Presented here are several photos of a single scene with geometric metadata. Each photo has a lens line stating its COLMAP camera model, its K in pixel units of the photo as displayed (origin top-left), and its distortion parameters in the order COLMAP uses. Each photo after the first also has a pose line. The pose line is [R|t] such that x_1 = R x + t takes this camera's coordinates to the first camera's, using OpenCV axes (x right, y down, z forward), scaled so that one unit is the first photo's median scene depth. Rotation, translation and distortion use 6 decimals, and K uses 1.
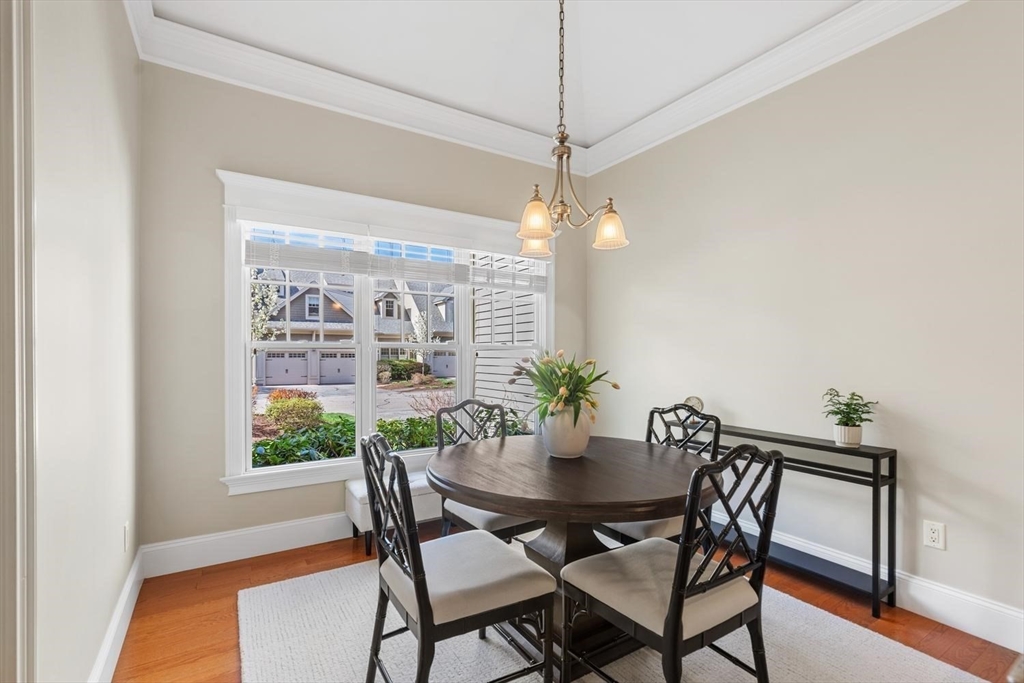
lens RADIAL K [[472.4, 0, 510.4], [0, 472.4, 359.5], [0, 0, 1]] dist [-0.000915, -0.000119]
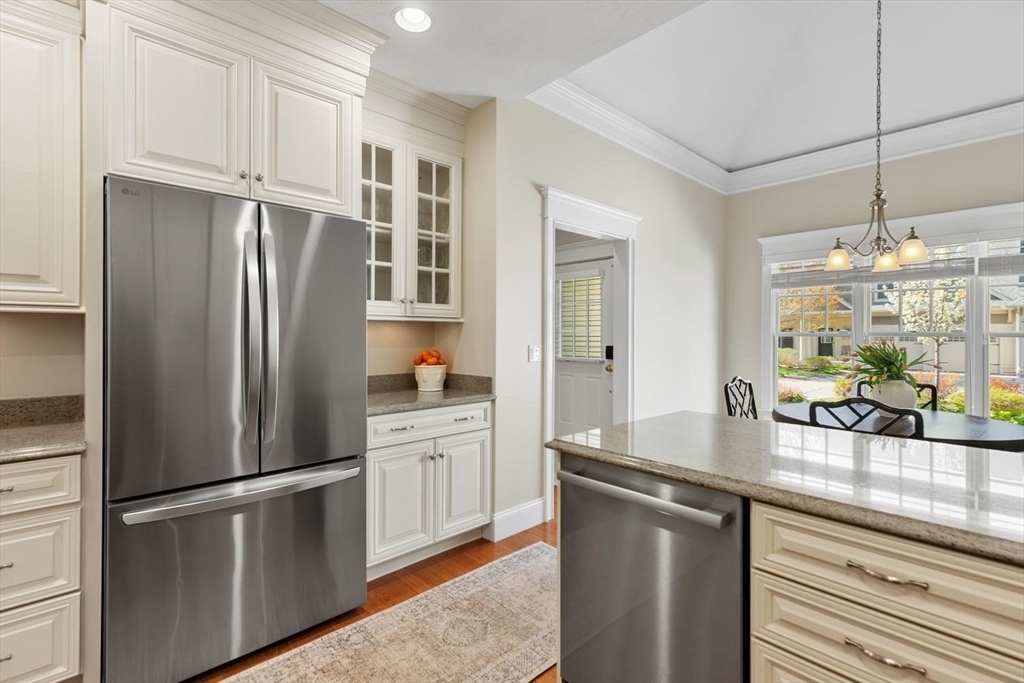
lens RADIAL K [[470.5, 0, 511.3], [0, 470.5, 328.4], [0, 0, 1]] dist [-0.003170, -0.000075]
pose [[0.202426, -0.012602, -0.979216, 0.963202], [-0.017163, 0.999718, -0.016414, -0.009765], [0.979147, 0.020129, 0.202153, -0.290089]]
